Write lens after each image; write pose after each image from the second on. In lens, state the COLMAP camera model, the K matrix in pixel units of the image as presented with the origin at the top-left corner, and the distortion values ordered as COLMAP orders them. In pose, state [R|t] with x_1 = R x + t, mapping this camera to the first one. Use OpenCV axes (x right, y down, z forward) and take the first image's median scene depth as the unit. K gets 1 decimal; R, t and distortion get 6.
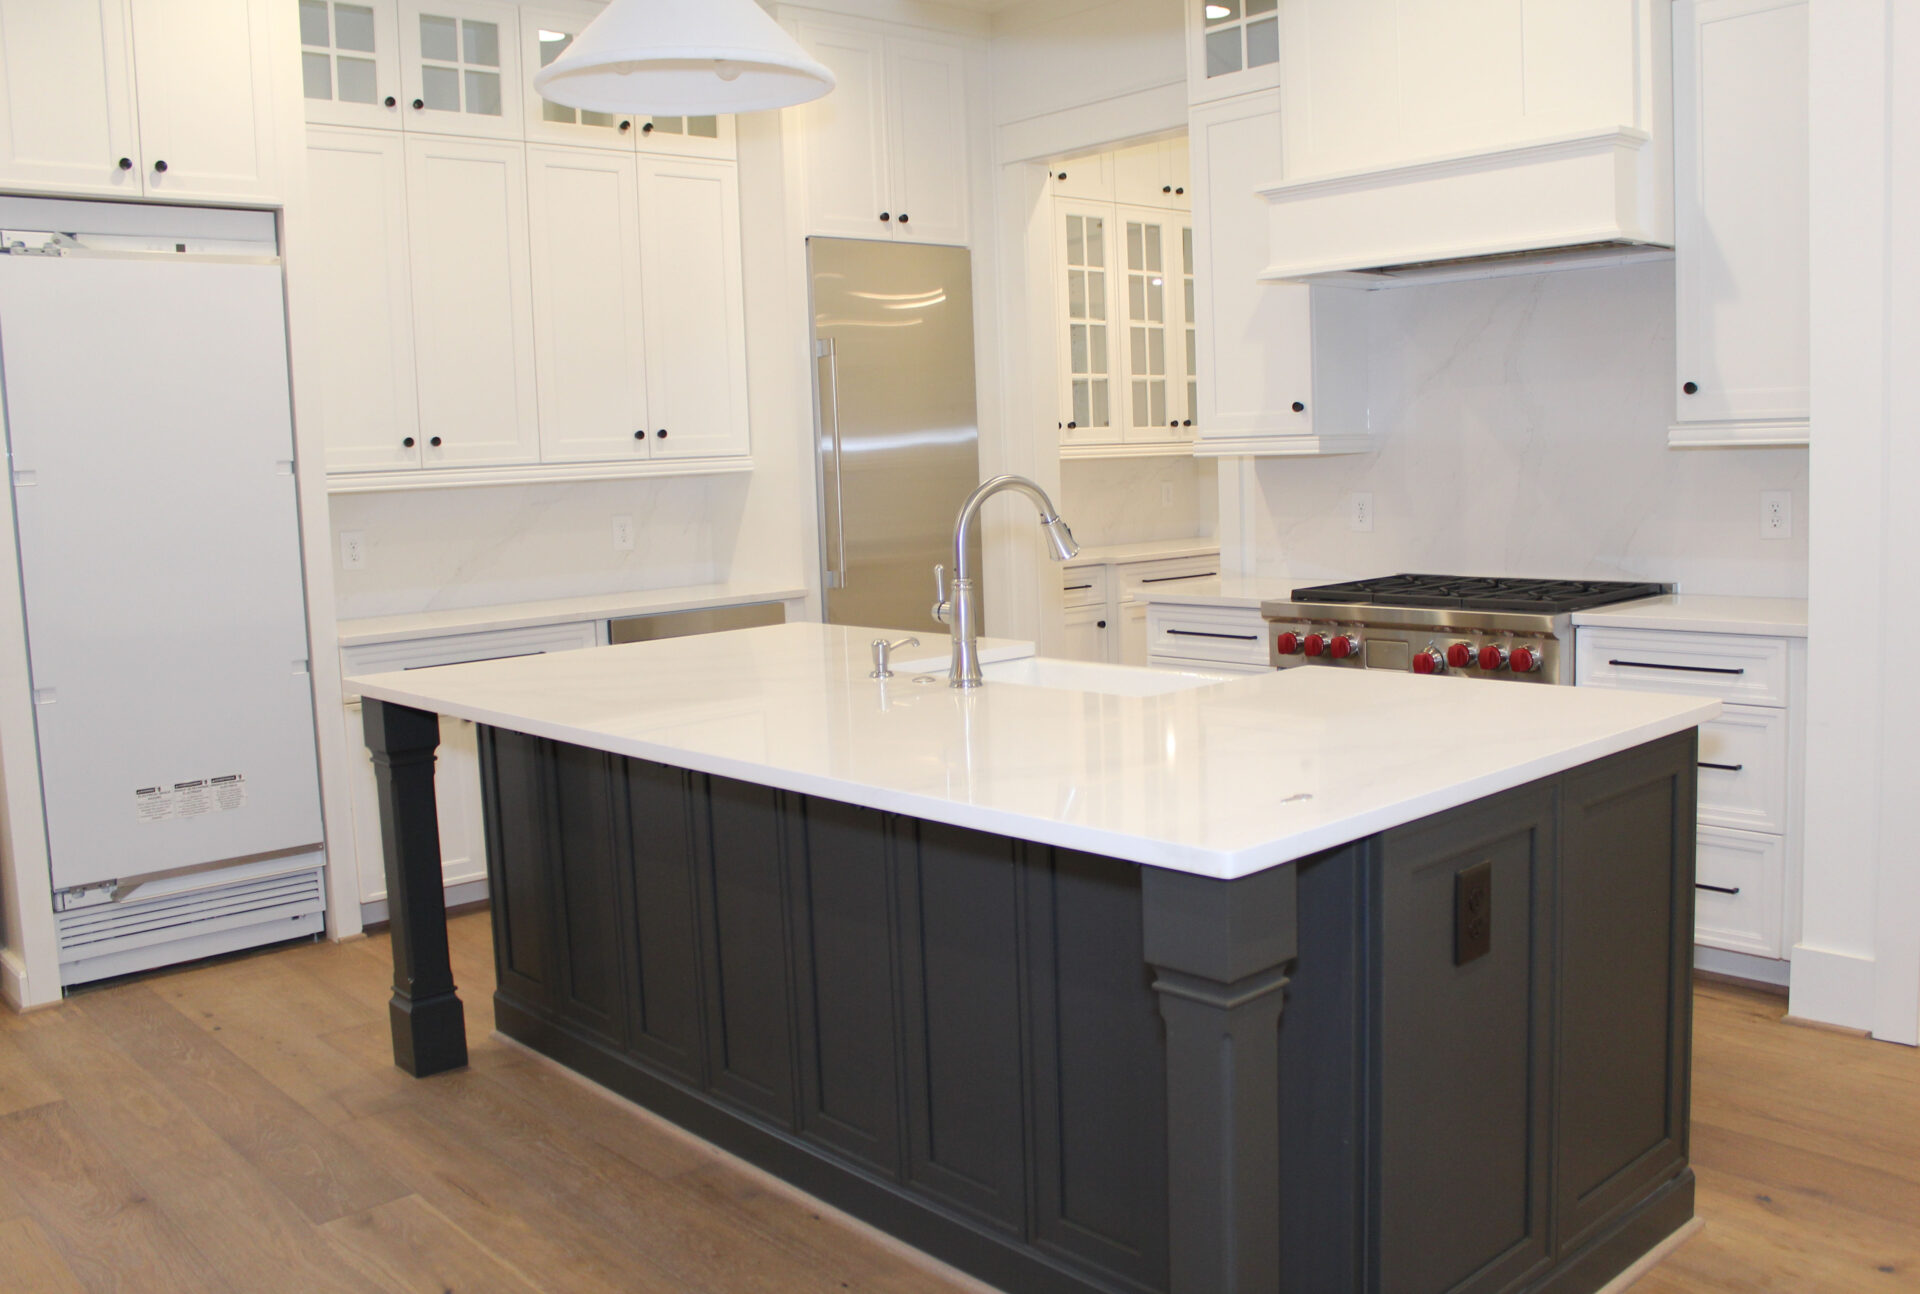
lens RADIAL K [[1652.6, 0, 960.0], [0, 1652.6, 647.0], [0, 0, 1]] dist [-0.146271, -0.000491]
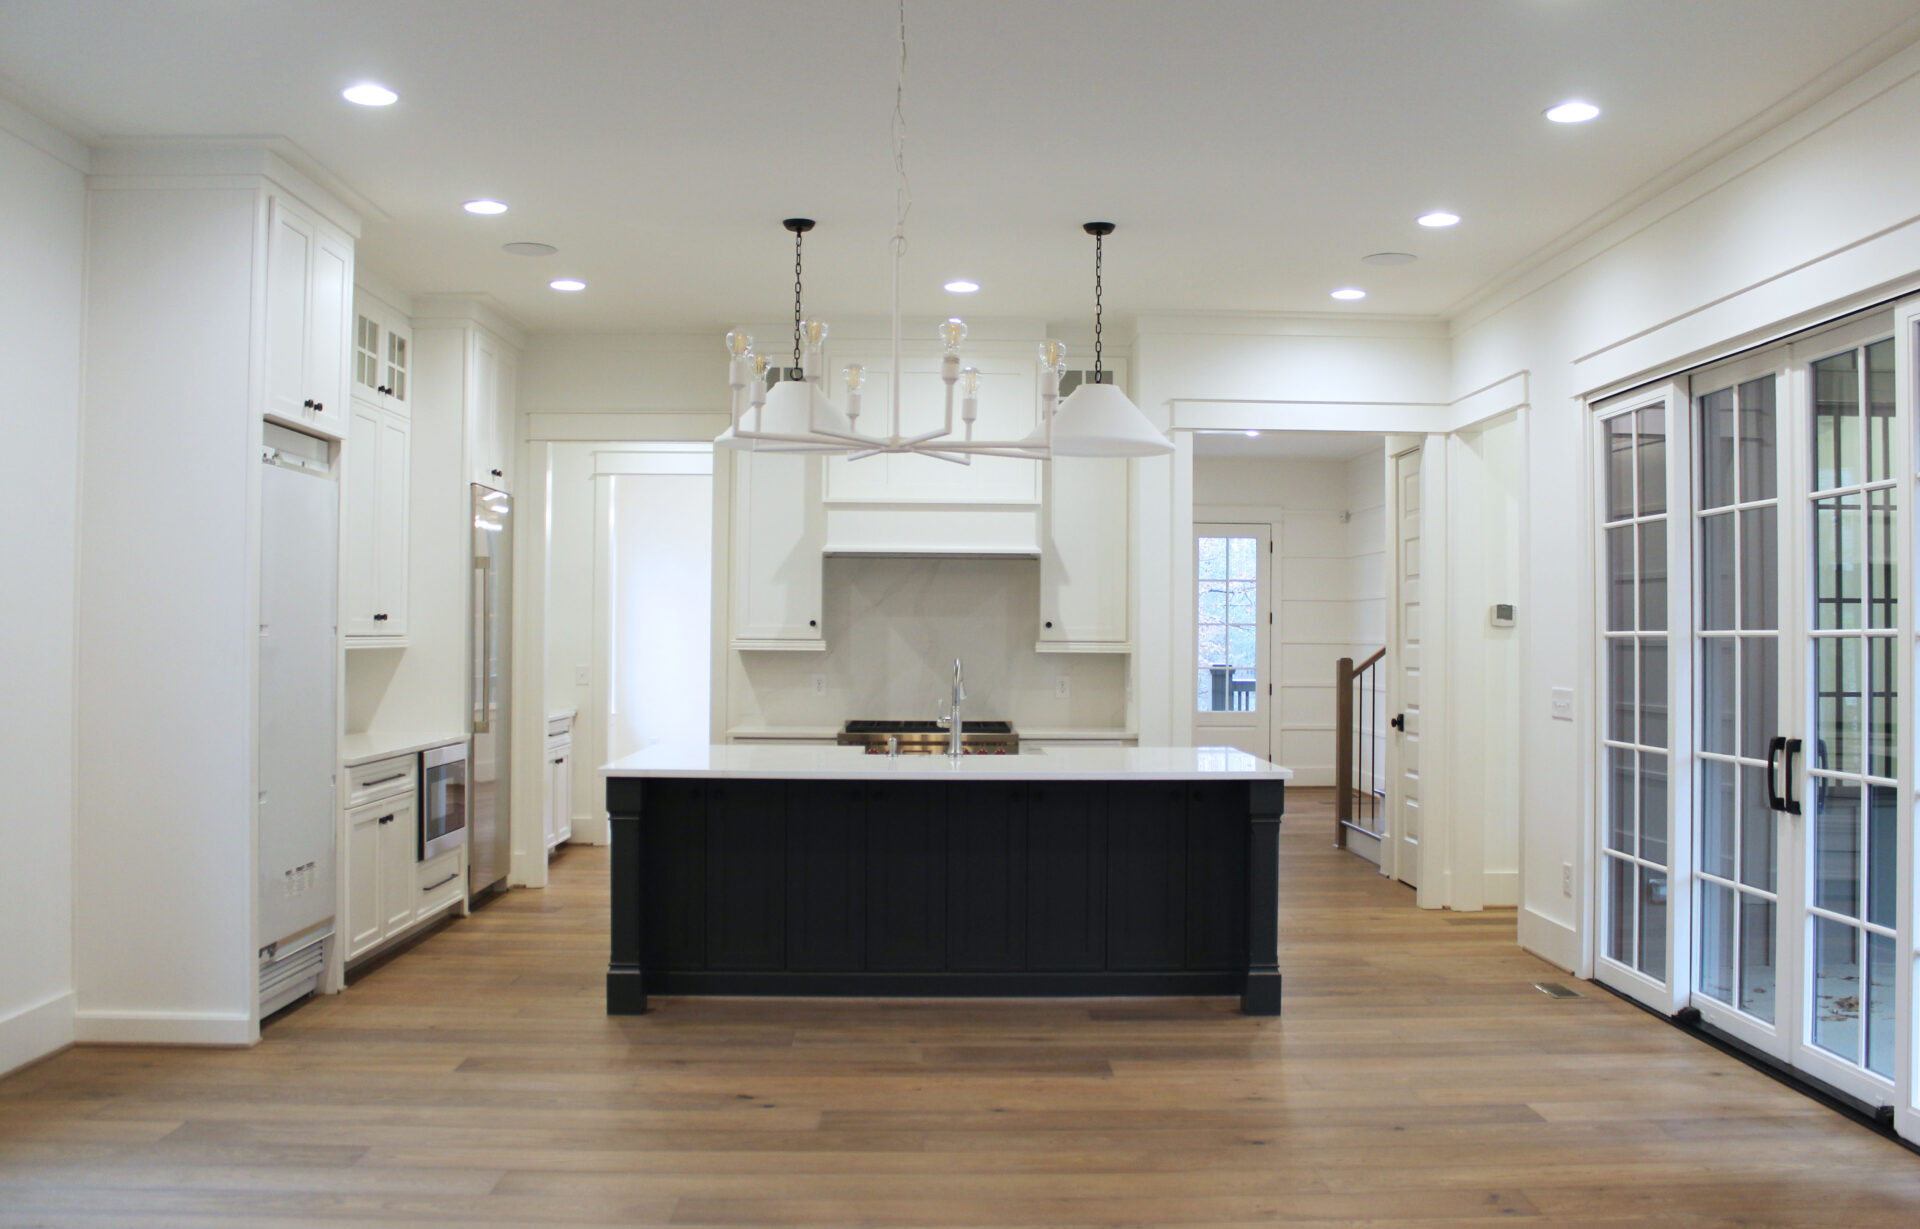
lens RADIAL K [[1652.5, 0, 991.3], [0, 1652.5, 608.6], [0, 0, 1]] dist [-0.172040, 0.159484]
pose [[0.644220, 0.055823, 0.762800, -1.191526], [0.054284, 0.991481, -0.118403, 0.064955], [-0.762911, 0.117685, 0.635702, -0.303212]]
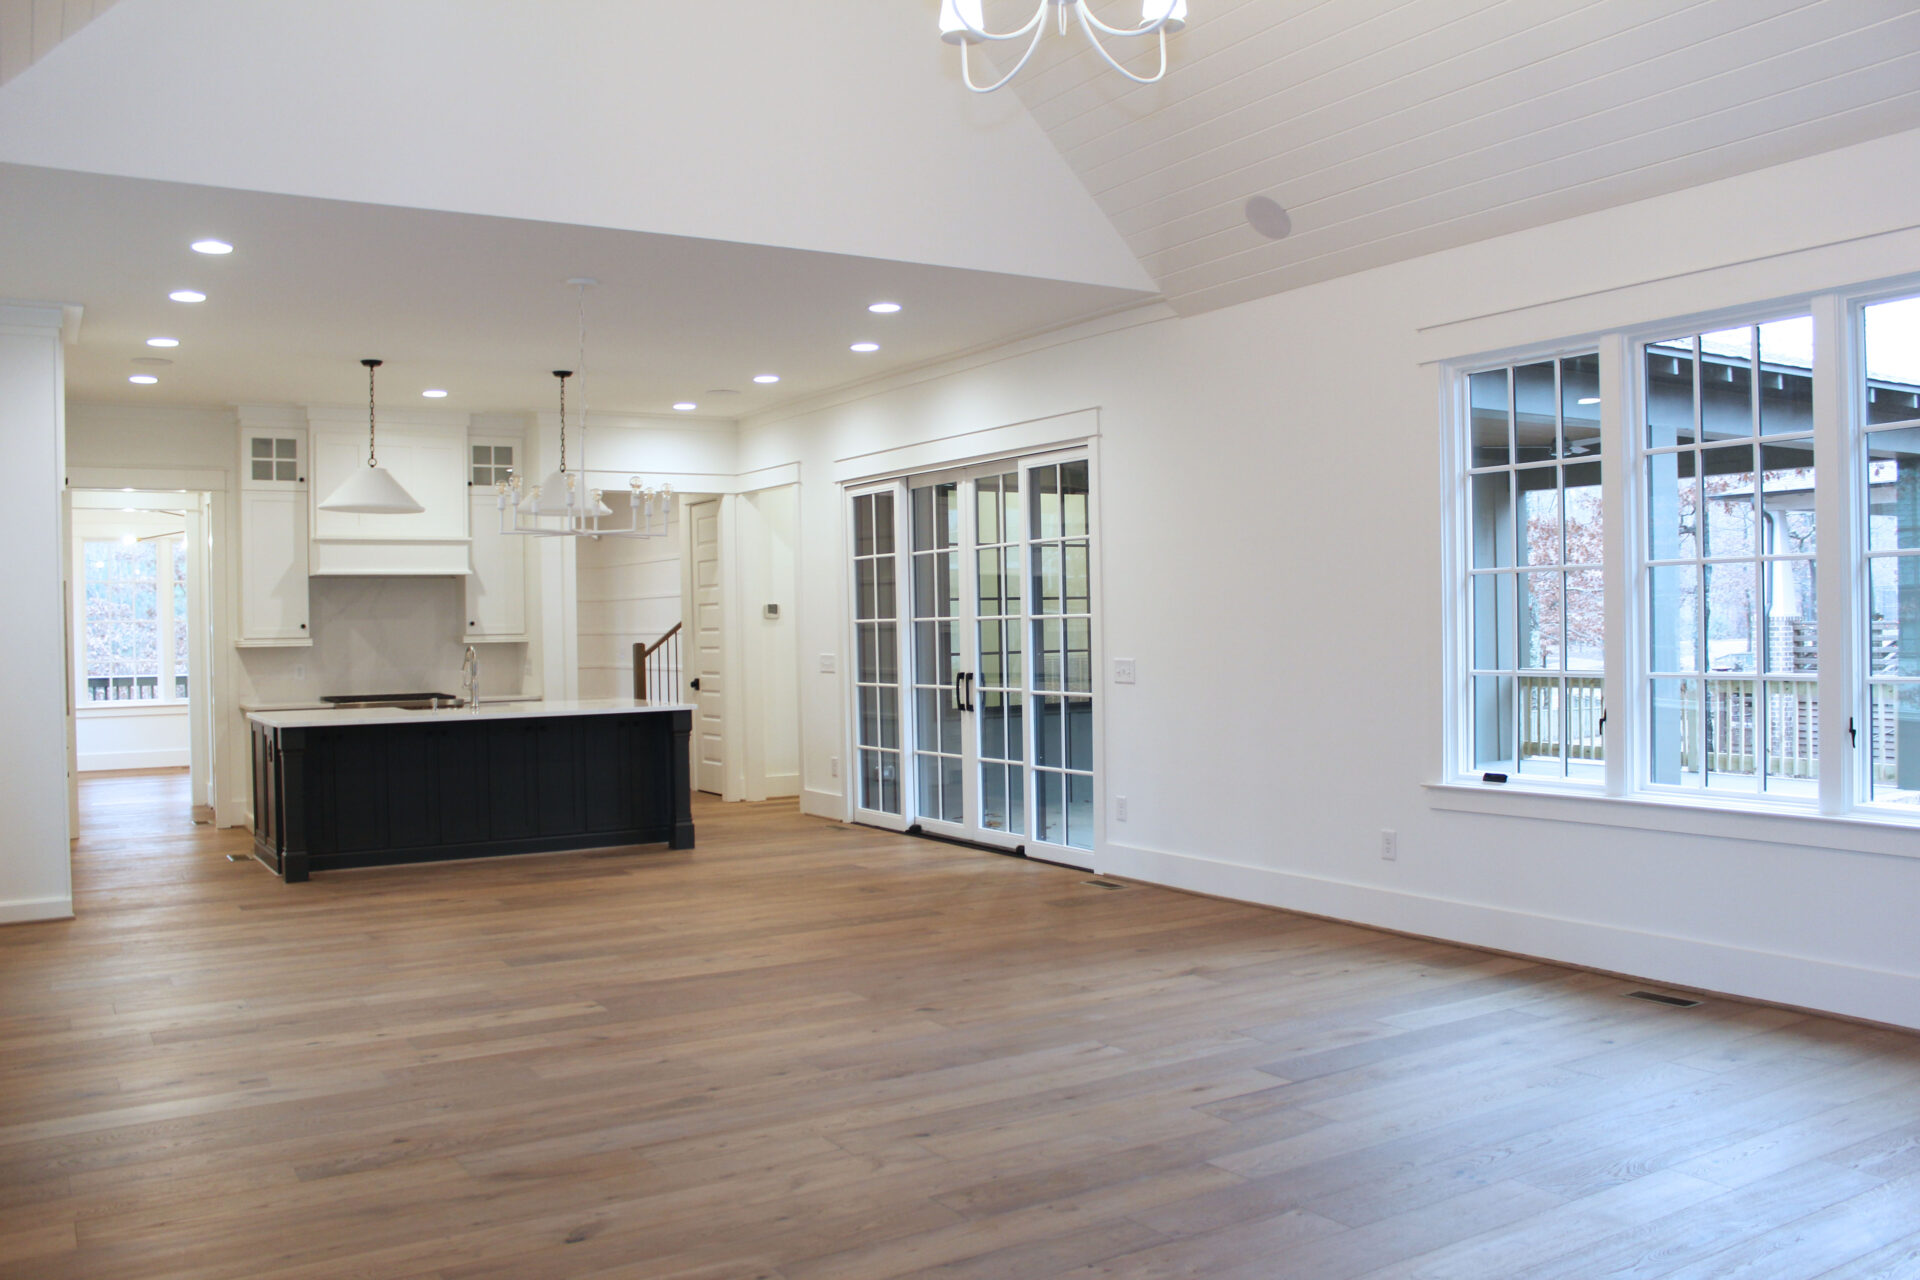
lens RADIAL K [[1602.9, 0, 999.1], [0, 1602.9, 637.1], [0, 0, 1]] dist [-0.155761, 0.131975]
pose [[0.156999, 0.028068, 0.987200, -2.226752], [0.122628, 0.991306, -0.047687, 0.120108], [-0.979956, 0.128545, 0.152192, -0.398668]]
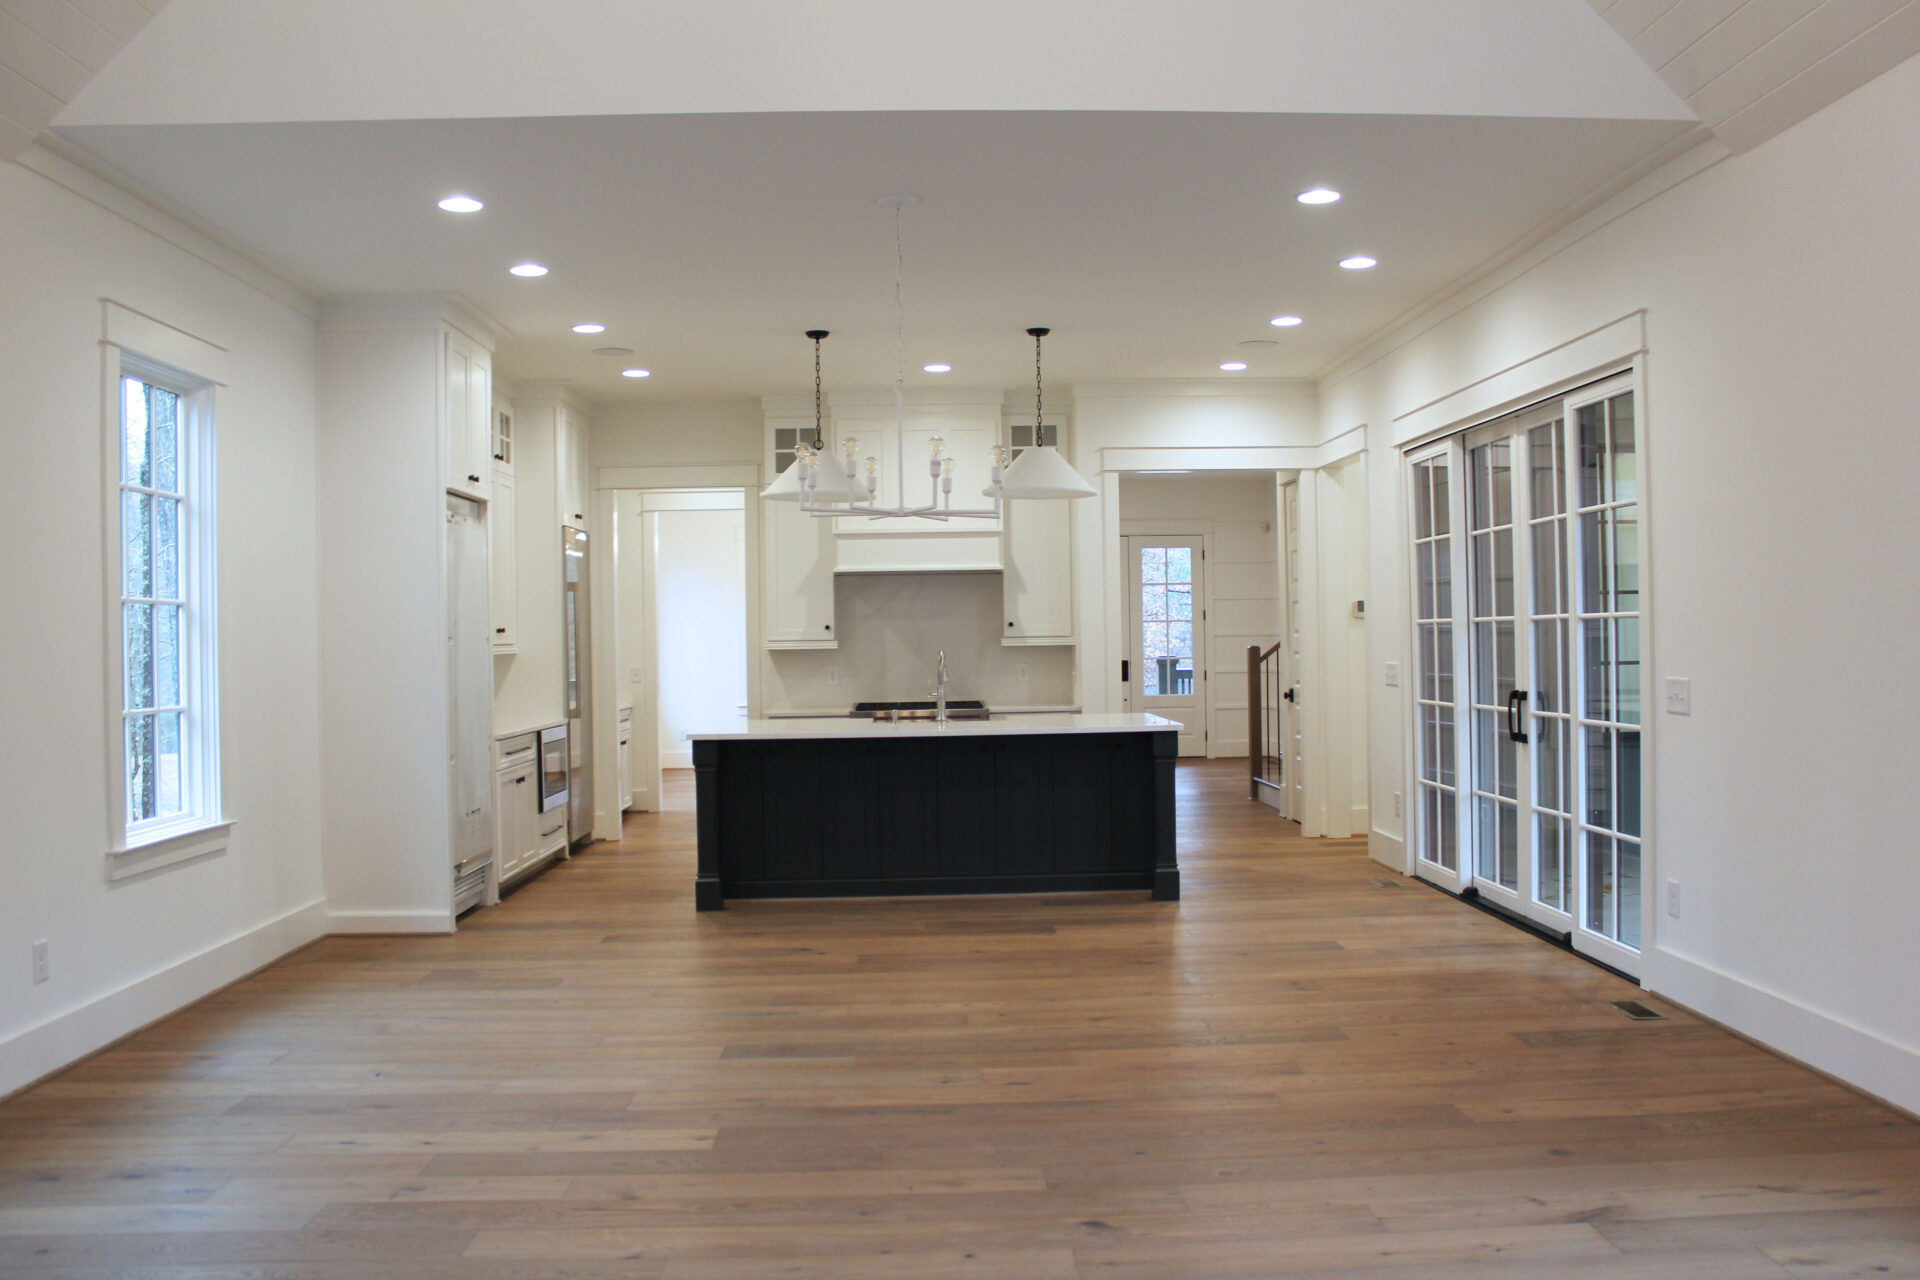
lens RADIAL K [[1602.9, 0, 999.1], [0, 1602.9, 637.1], [0, 0, 1]] dist [-0.155761, 0.131975]
pose [[0.630722, 0.028756, 0.775476, -1.584404], [0.079400, 0.991677, -0.101353, 0.125145], [-0.771936, 0.125498, 0.623189, -0.636644]]
